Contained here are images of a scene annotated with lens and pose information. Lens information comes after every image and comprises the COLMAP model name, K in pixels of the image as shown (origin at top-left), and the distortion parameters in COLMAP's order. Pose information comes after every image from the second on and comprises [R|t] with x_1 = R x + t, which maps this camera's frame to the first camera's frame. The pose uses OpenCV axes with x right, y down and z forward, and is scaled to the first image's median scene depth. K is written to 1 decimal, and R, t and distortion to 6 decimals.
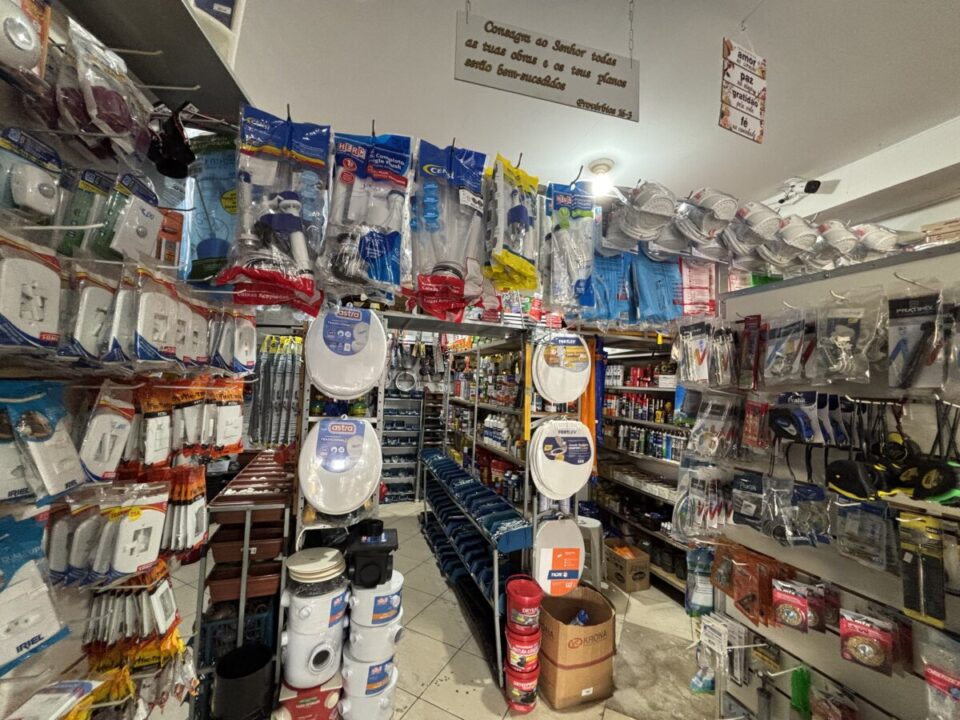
lens RADIAL K [[387.0, 0, 482.3], [0, 387.0, 354.2], [0, 0, 1]] dist [0.000654, -0.000059]
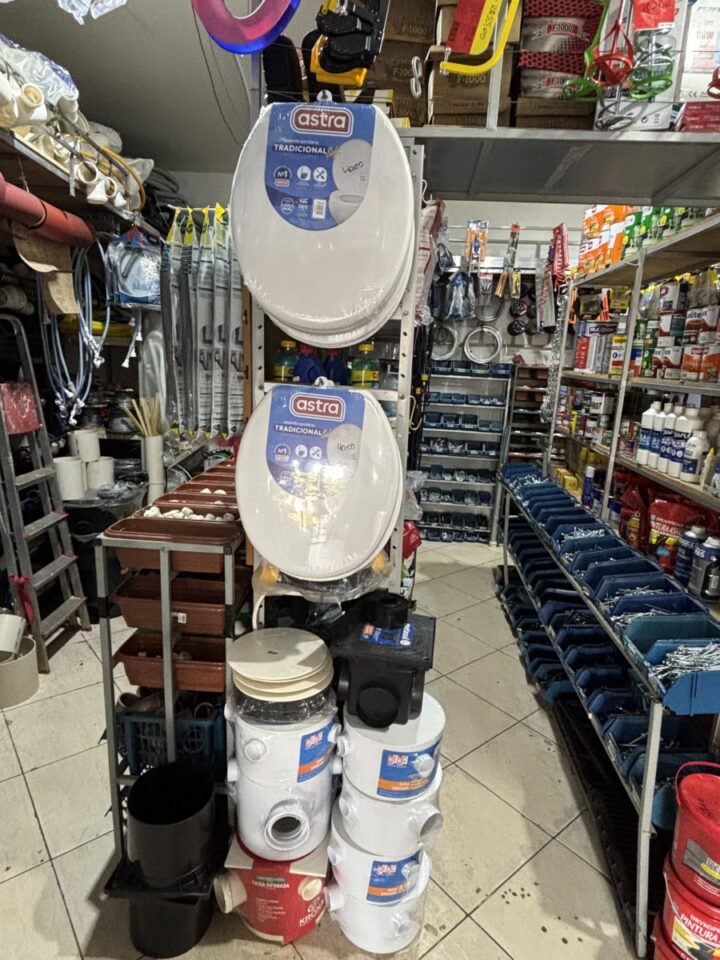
lens RADIAL K [[538.9, 0, 360.0], [0, 538.9, 480.0], [0, 0, 1]] dist [-0.001259, -0.002772]
pose [[0.909523, 0.089268, -0.405953, -0.039063], [0.025162, 0.963049, 0.268148, 0.077919], [0.414890, -0.254101, 0.873670, 0.328591]]
